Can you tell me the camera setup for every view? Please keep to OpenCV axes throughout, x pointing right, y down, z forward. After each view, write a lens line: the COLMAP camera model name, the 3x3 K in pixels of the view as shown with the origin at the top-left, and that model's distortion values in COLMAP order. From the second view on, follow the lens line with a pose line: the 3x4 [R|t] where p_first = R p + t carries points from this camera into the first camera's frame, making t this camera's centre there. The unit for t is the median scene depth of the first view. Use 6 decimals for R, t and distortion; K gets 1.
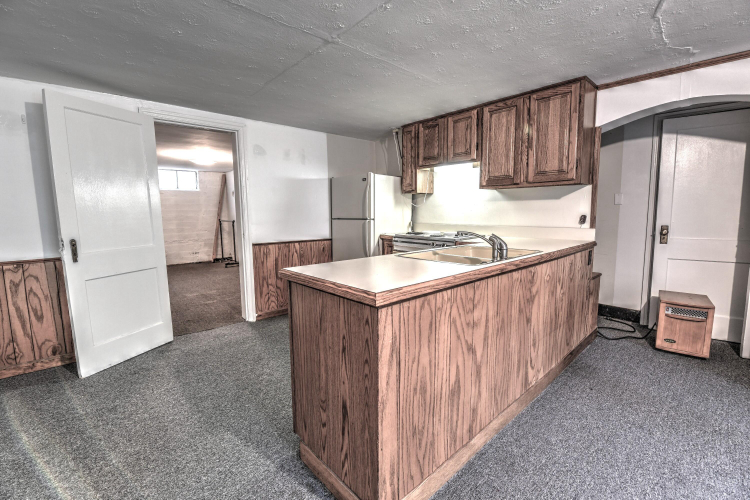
lens RADIAL K [[330.6, 0, 374.8], [0, 330.6, 245.0], [0, 0, 1]] dist [-0.019128, 0.000187]
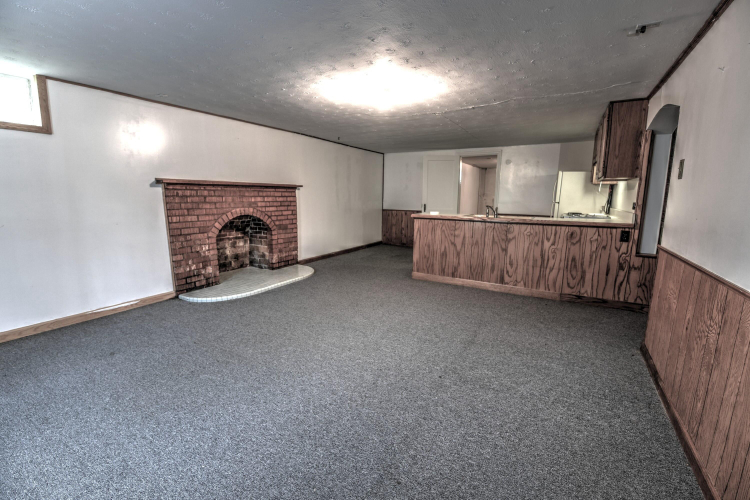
lens RADIAL K [[330.6, 0, 374.3], [0, 330.6, 253.5], [0, 0, 1]] dist [-0.019128, 0.000187]
pose [[0.293448, 0.180089, -0.938859, 2.862969], [-0.108538, 0.982022, 0.154444, 0.023650], [0.949793, 0.056581, 0.307719, -0.567119]]
